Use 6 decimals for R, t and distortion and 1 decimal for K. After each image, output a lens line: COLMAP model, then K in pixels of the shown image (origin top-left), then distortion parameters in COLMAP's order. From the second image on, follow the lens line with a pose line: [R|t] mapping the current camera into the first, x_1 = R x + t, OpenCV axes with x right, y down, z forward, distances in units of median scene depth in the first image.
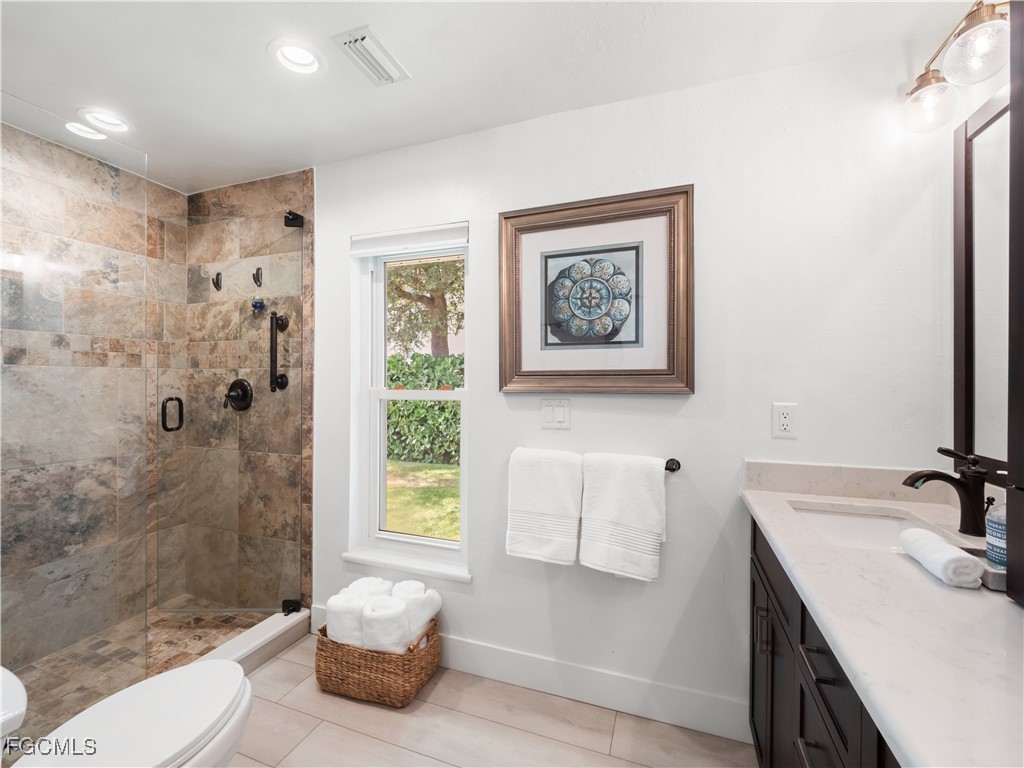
lens RADIAL K [[436.3, 0, 499.9], [0, 436.3, 380.2], [0, 0, 1]] dist [-0.004475, -0.001209]
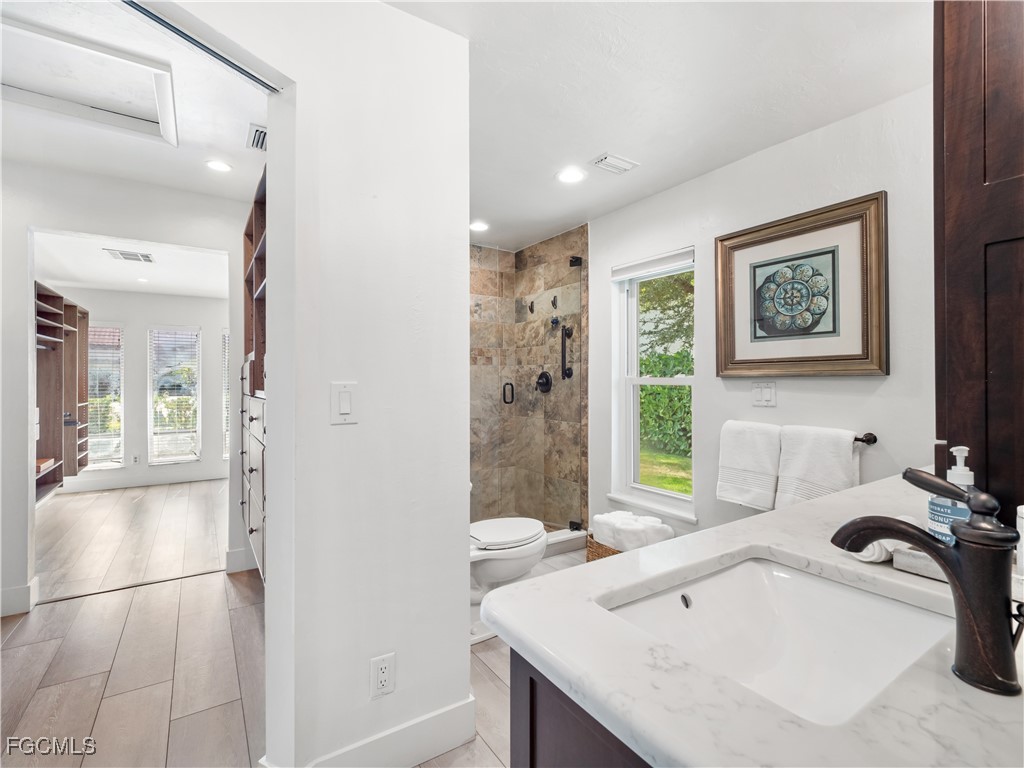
lens RADIAL K [[477.3, 0, 511.9], [0, 477.3, 381.6], [0, 0, 1]] dist [-0.003451, -0.000548]
pose [[0.815097, -0.002904, -0.579317, 0.277385], [0.004085, 0.999991, 0.000736, 0.032544], [0.579310, -0.002966, 0.815102, -0.426430]]
